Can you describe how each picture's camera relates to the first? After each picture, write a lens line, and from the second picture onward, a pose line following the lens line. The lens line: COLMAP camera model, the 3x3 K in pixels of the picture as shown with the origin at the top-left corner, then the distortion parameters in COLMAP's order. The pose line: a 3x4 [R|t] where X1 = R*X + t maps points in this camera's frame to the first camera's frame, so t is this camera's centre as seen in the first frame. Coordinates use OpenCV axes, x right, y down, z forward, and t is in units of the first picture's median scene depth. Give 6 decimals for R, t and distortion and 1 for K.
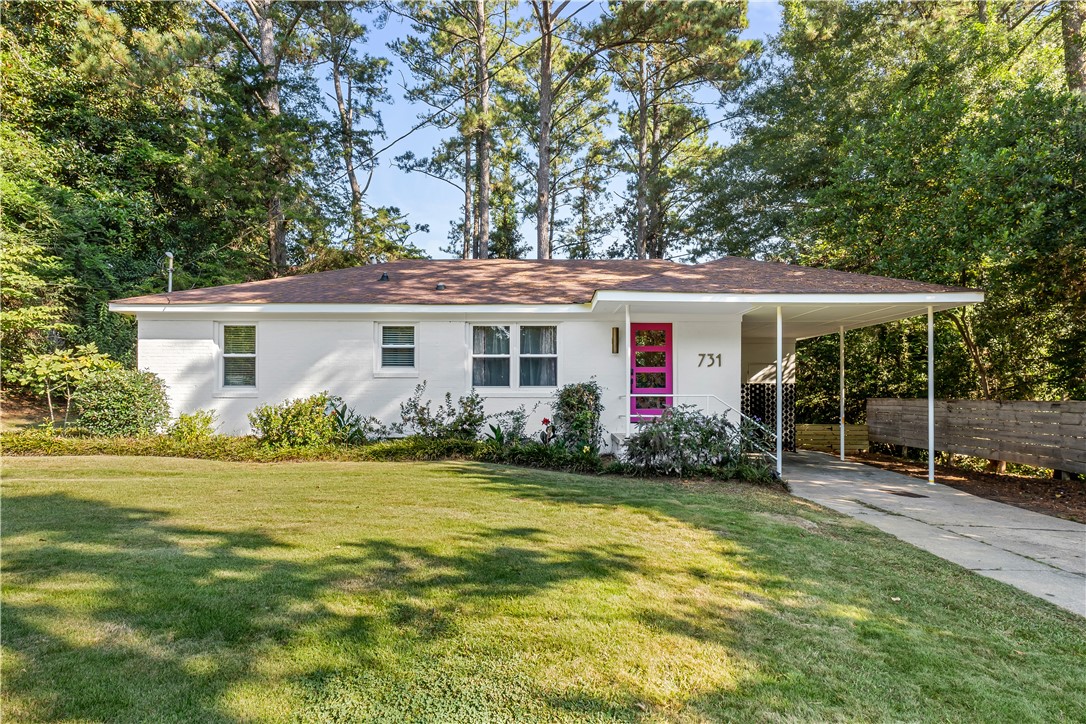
lens RADIAL K [[480.8, 0, 543.4], [0, 480.8, 387.3], [0, 0, 1]] dist [-0.002789, -0.000600]
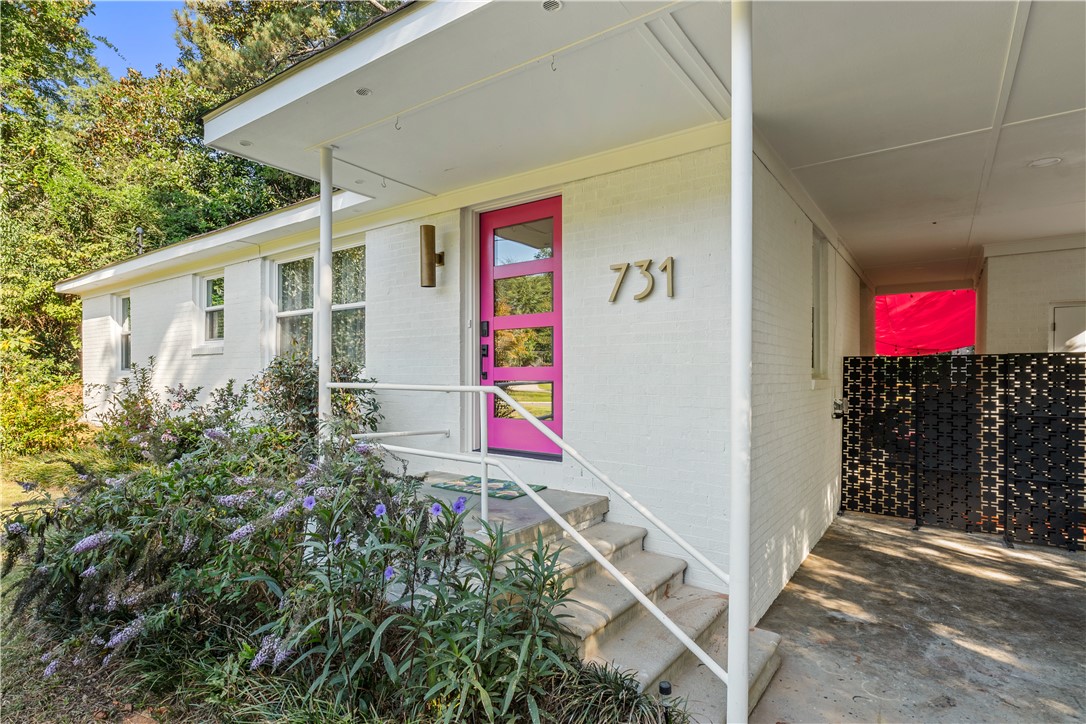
lens RADIAL K [[520.5, 0, 543.1], [0, 520.5, 372.0], [0, 0, 1]] dist [-0.002678, -0.000506]
pose [[0.825241, -0.003276, -0.564772, 0.485986], [0.002374, 0.999994, -0.002331, 0.007571], [0.564776, 0.000583, 0.825244, 0.655157]]
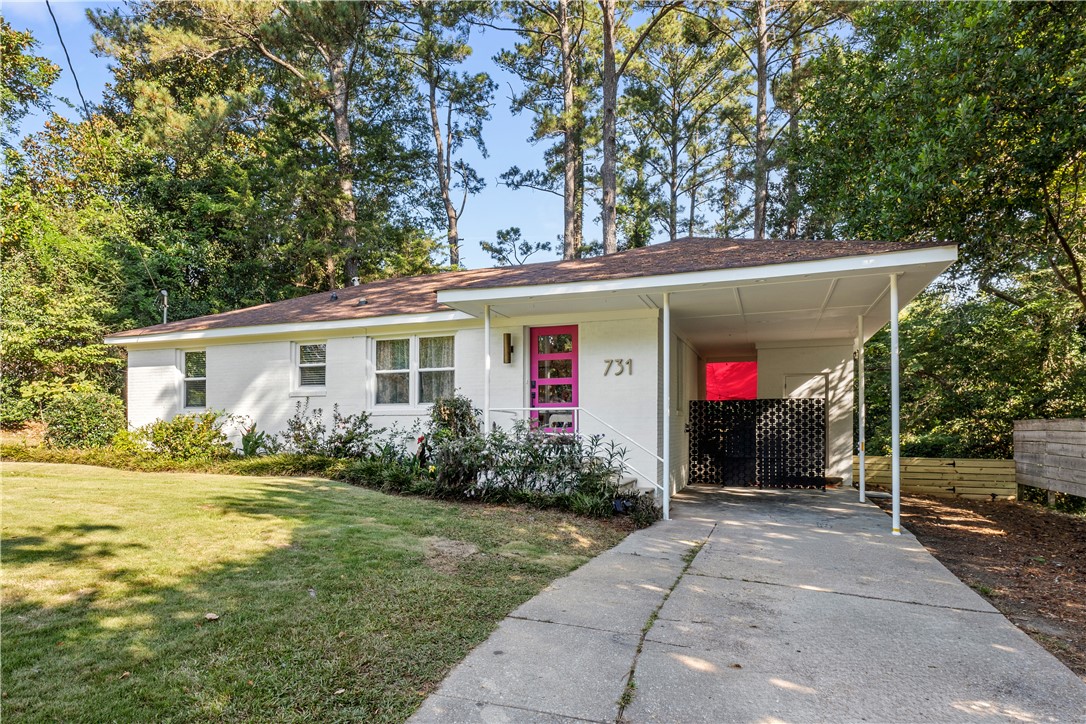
lens RADIAL K [[538.3, 0, 544.2], [0, 538.3, 419.6], [0, 0, 1]] dist [0.000384, 0.000536]
pose [[0.945597, -0.006194, -0.325281, 0.516854], [0.005723, 0.999981, -0.002402, 0.033612], [0.325289, 0.000410, 0.945614, 0.098017]]
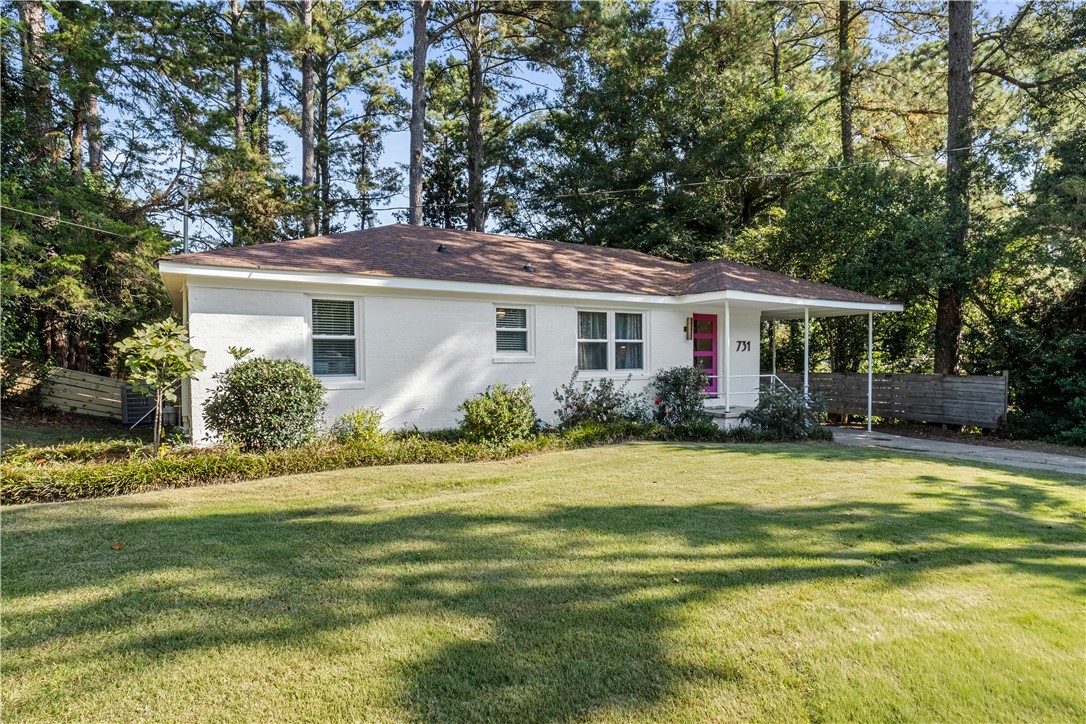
lens RADIAL K [[514.0, 0, 543.0], [0, 514.0, 362.0], [0, 0, 1]] dist [-0.001336, -0.000004]
pose [[0.879504, -0.010220, 0.475781, -0.733272], [0.005756, 0.999925, 0.010839, -0.032020], [-0.475856, -0.006794, 0.879497, 0.074061]]
